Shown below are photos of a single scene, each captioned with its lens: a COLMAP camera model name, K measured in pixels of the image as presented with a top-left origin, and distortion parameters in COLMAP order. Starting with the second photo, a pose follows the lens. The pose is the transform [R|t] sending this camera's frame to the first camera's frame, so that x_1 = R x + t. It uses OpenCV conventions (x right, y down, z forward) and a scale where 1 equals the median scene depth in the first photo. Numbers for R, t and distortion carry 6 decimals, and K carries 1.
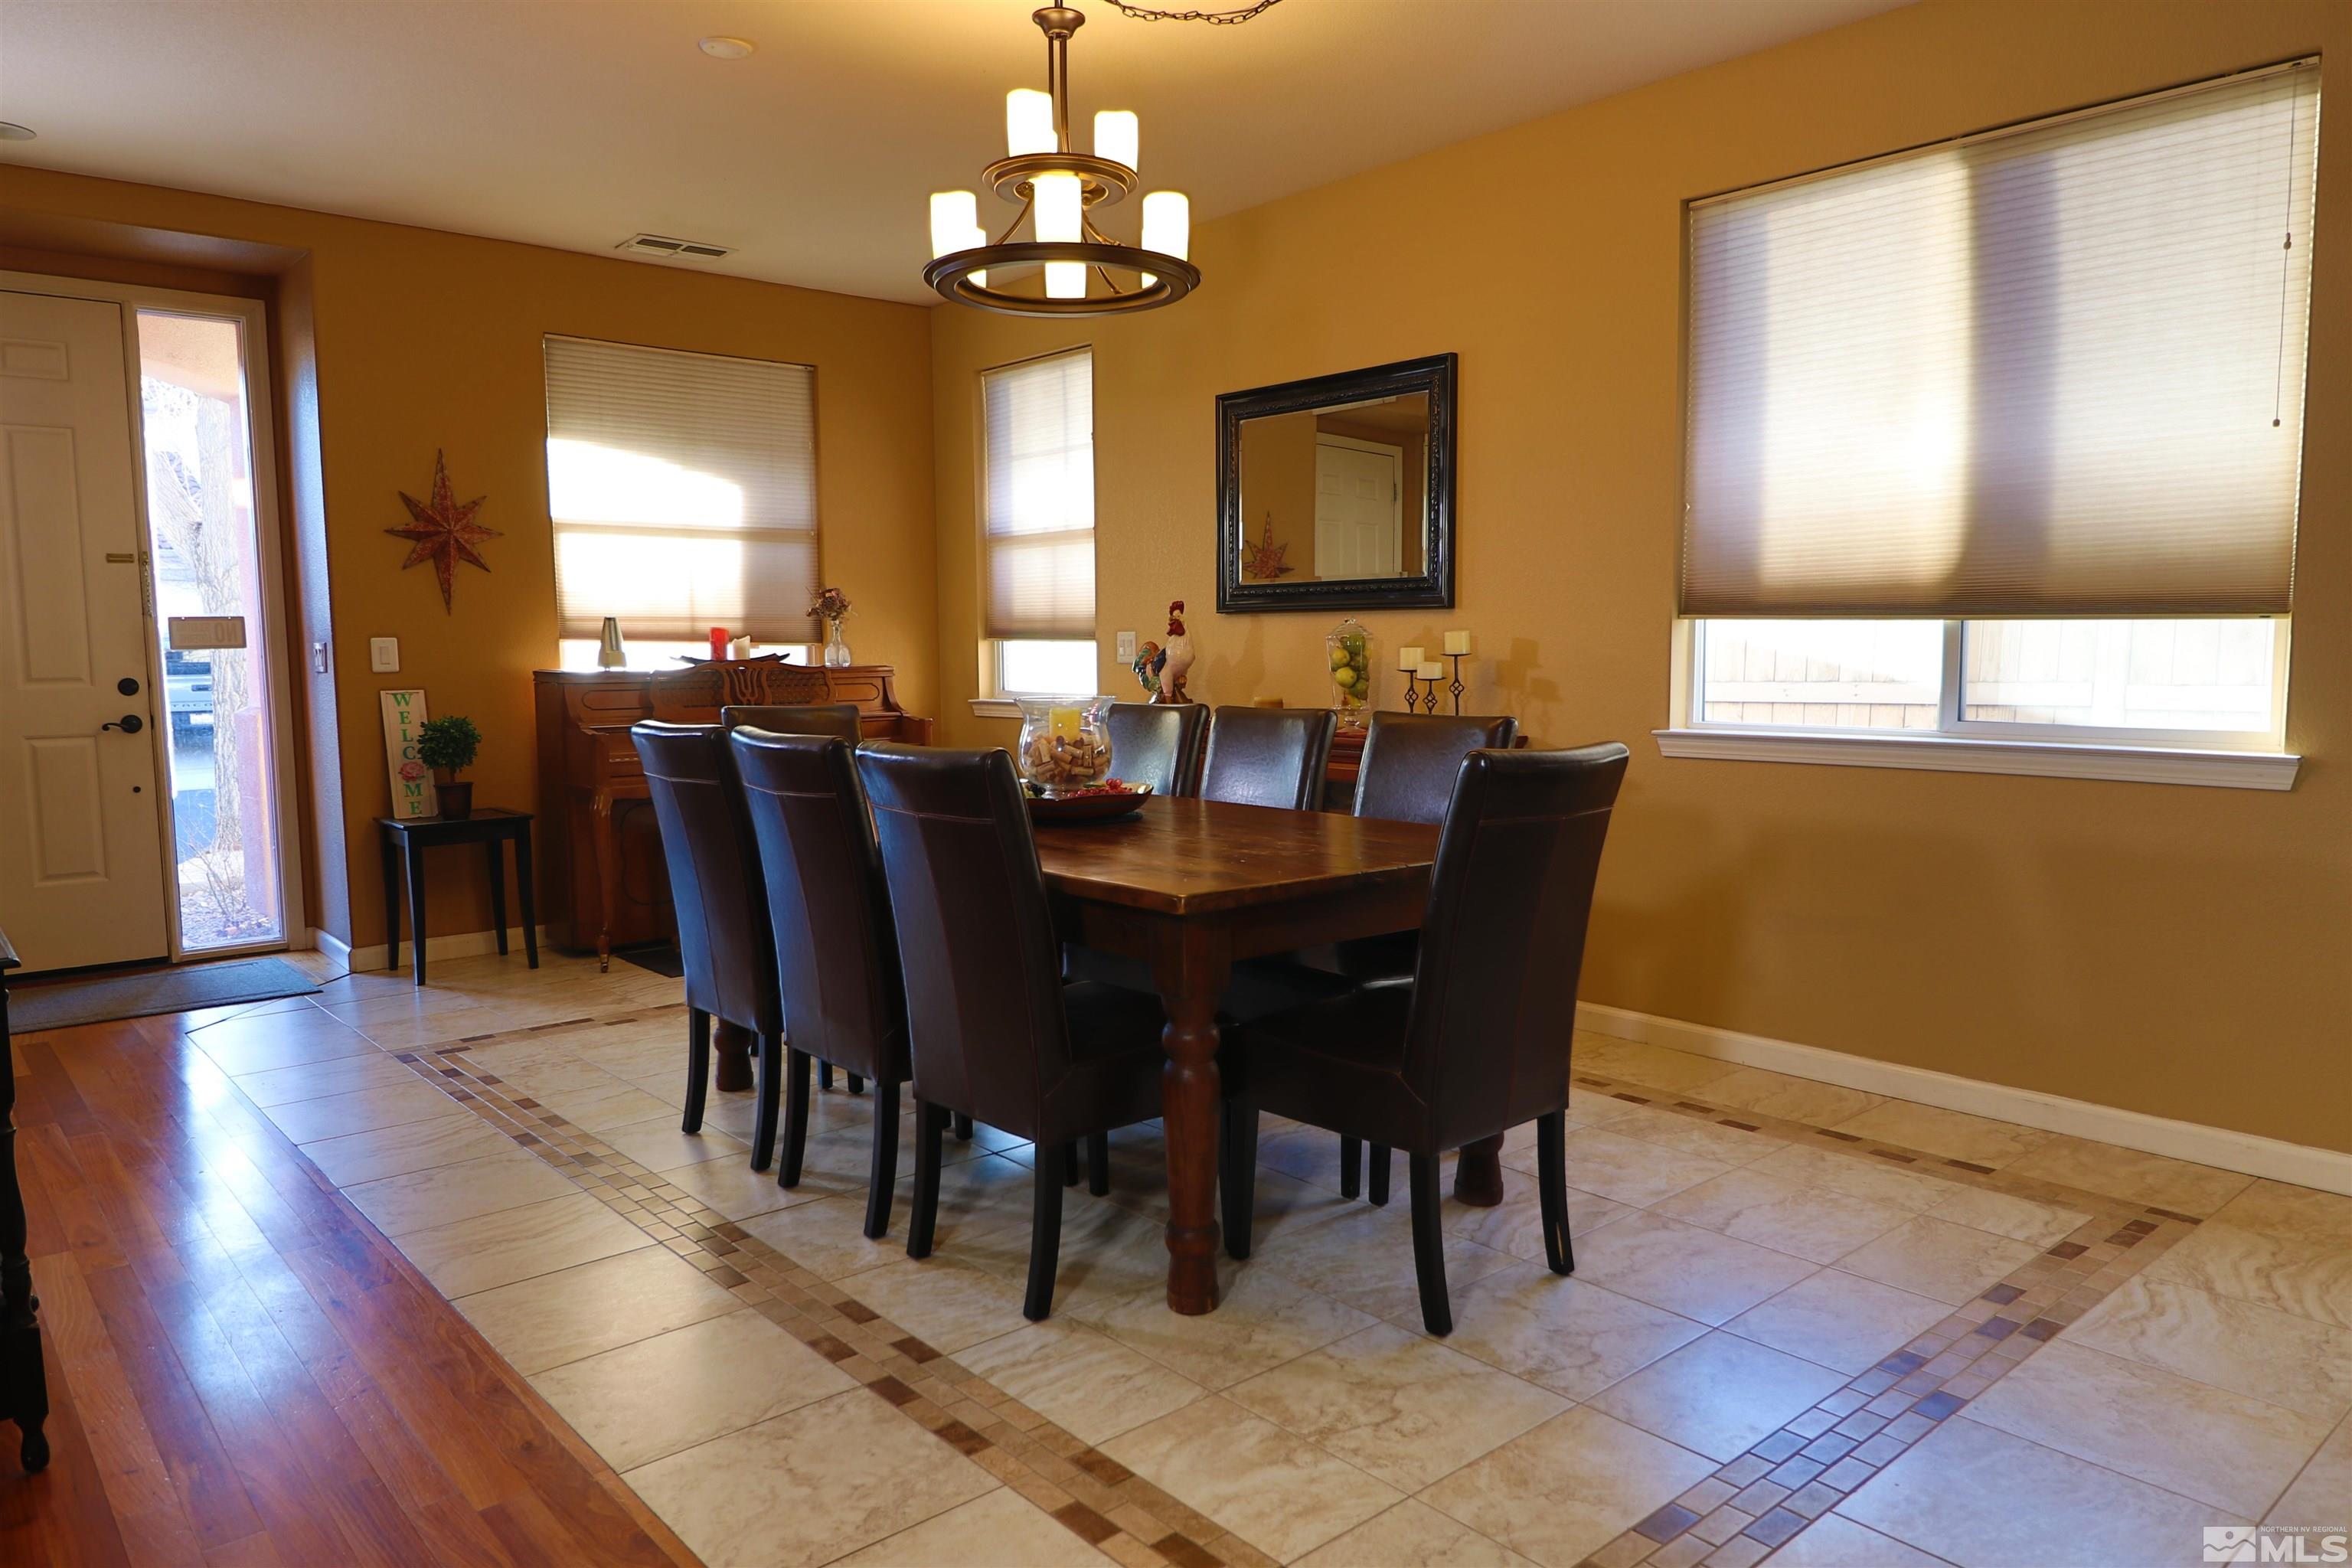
lens RADIAL K [[1541.1, 0, 1174.0], [0, 1541.1, 780.3], [0, 0, 1]] dist [-0.002245, -0.000690]
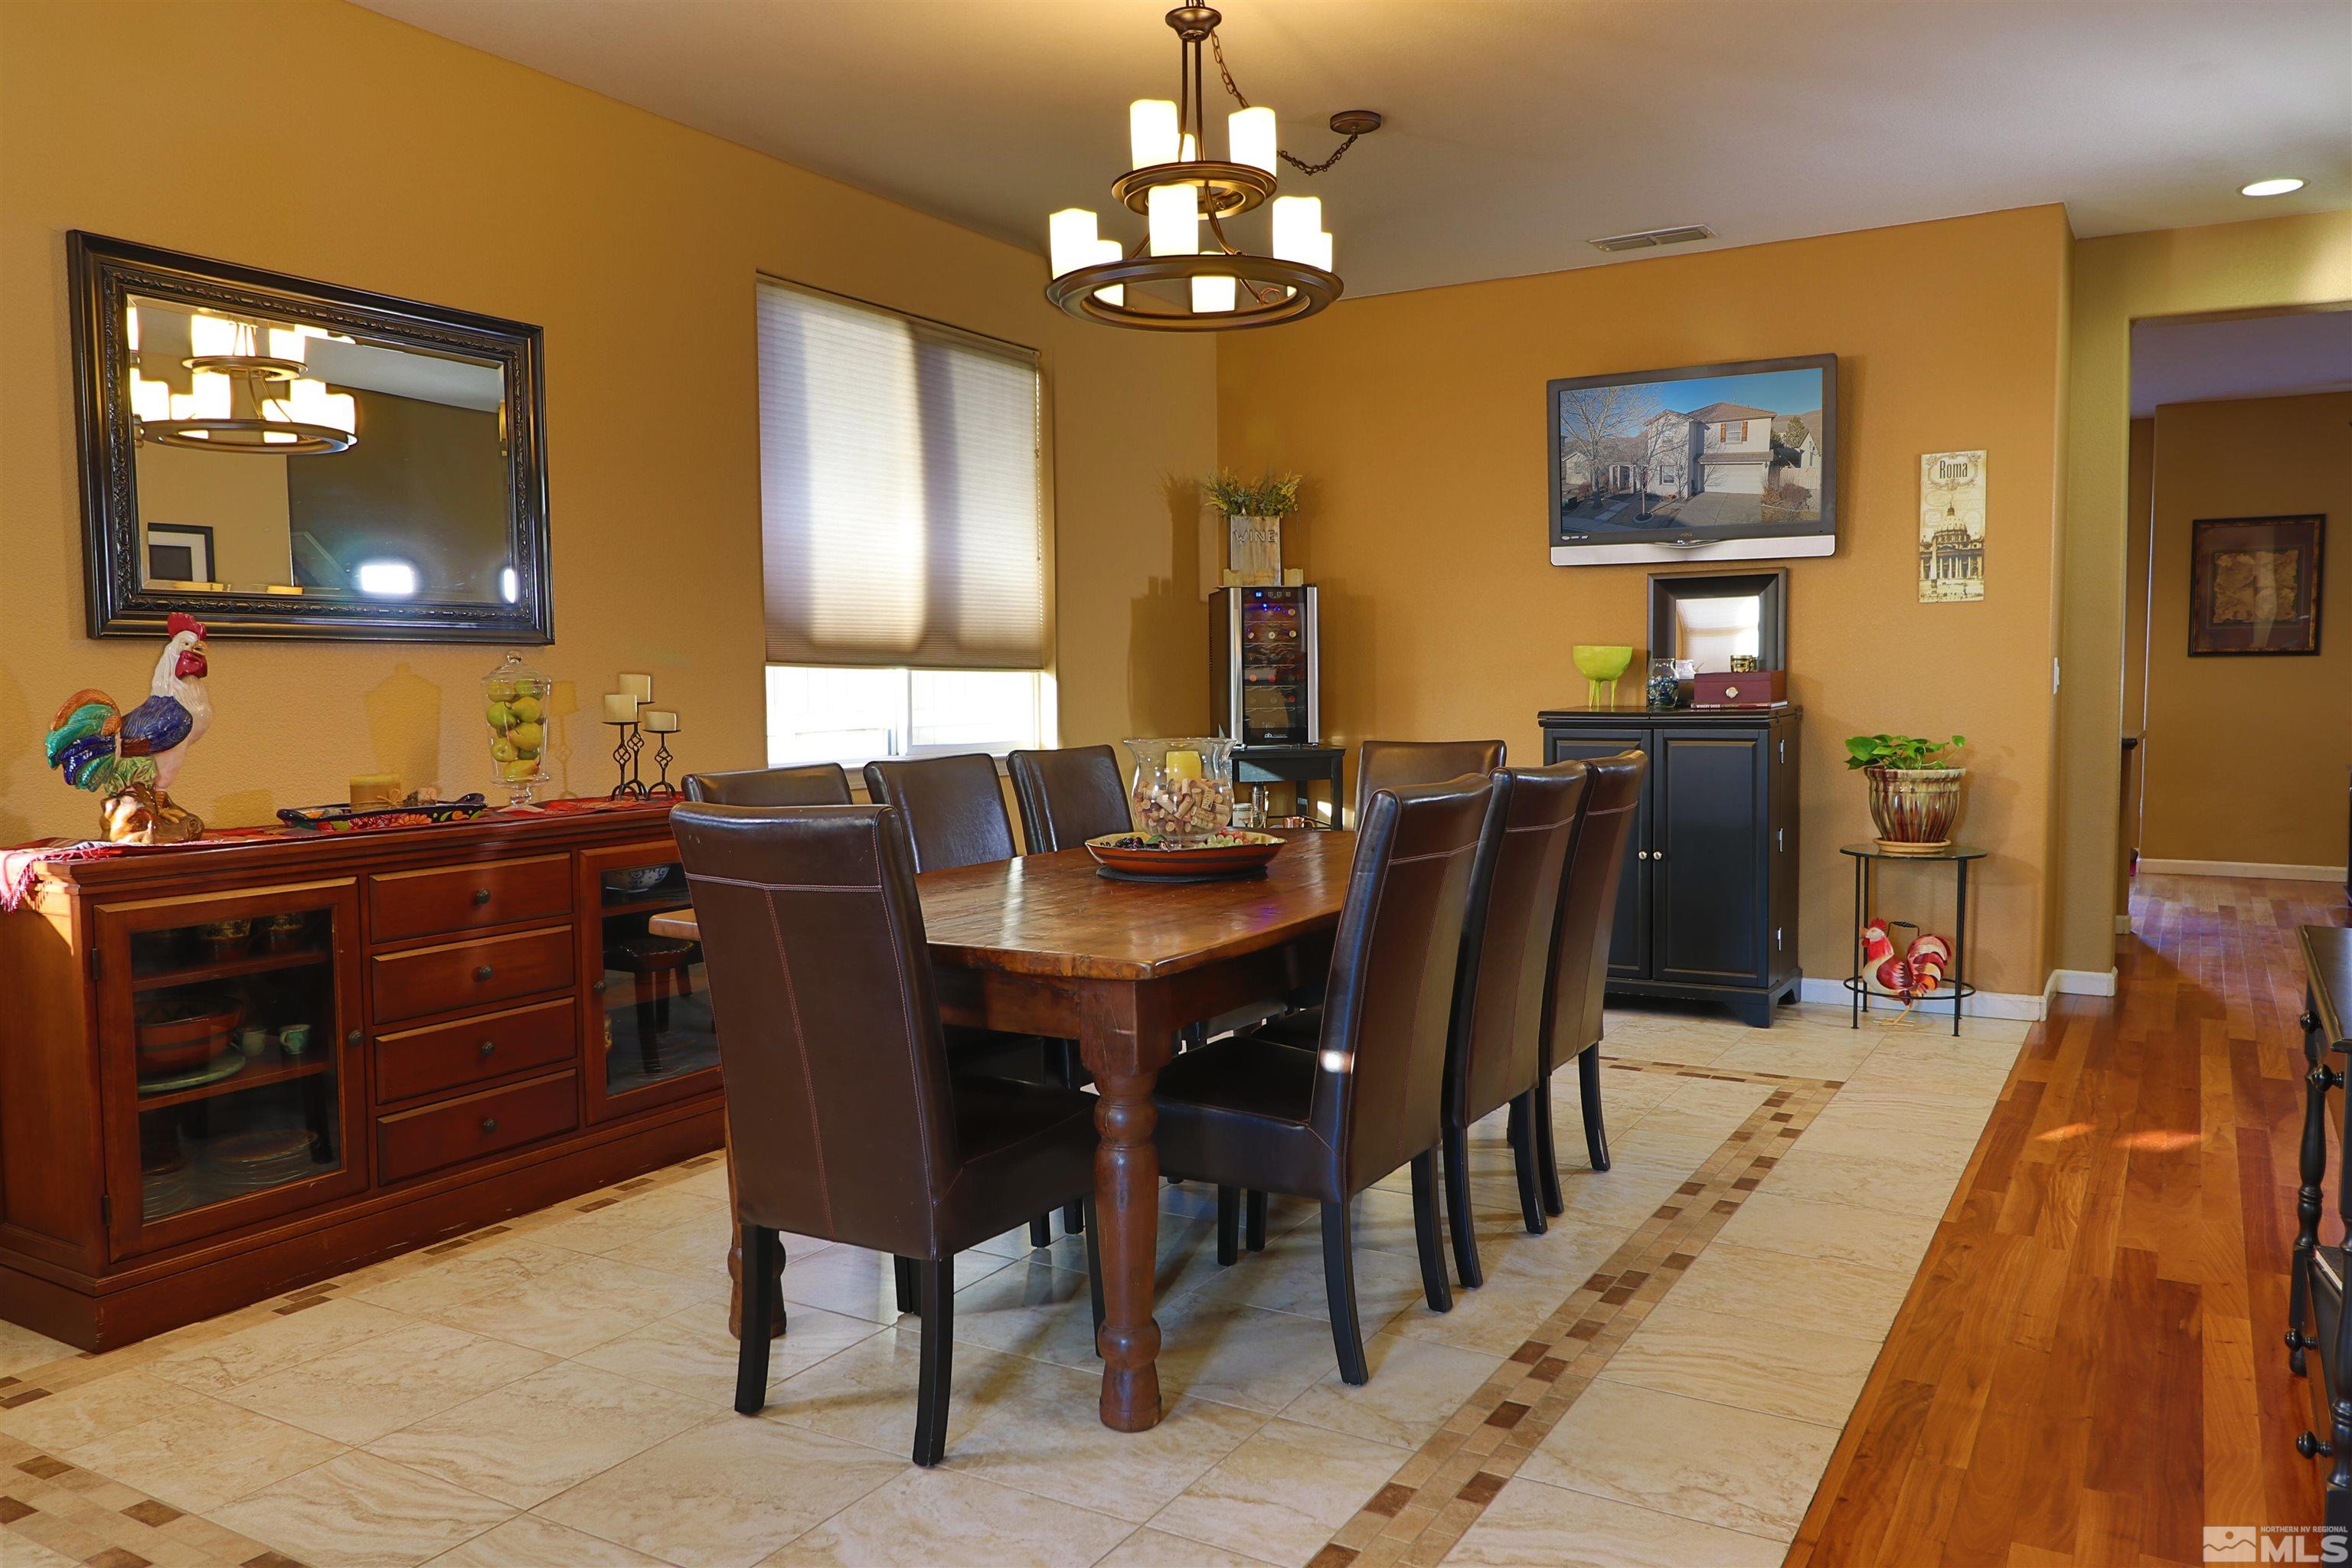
lens RADIAL K [[1704.1, 0, 1175.6], [0, 1704.1, 794.7], [0, 0, 1]] dist [-0.006376, -0.006623]
pose [[-0.310517, -0.049437, 0.949281, -1.421079], [0.098781, 0.991562, 0.083951, -0.146350], [-0.945421, 0.119839, -0.303014, 1.821407]]
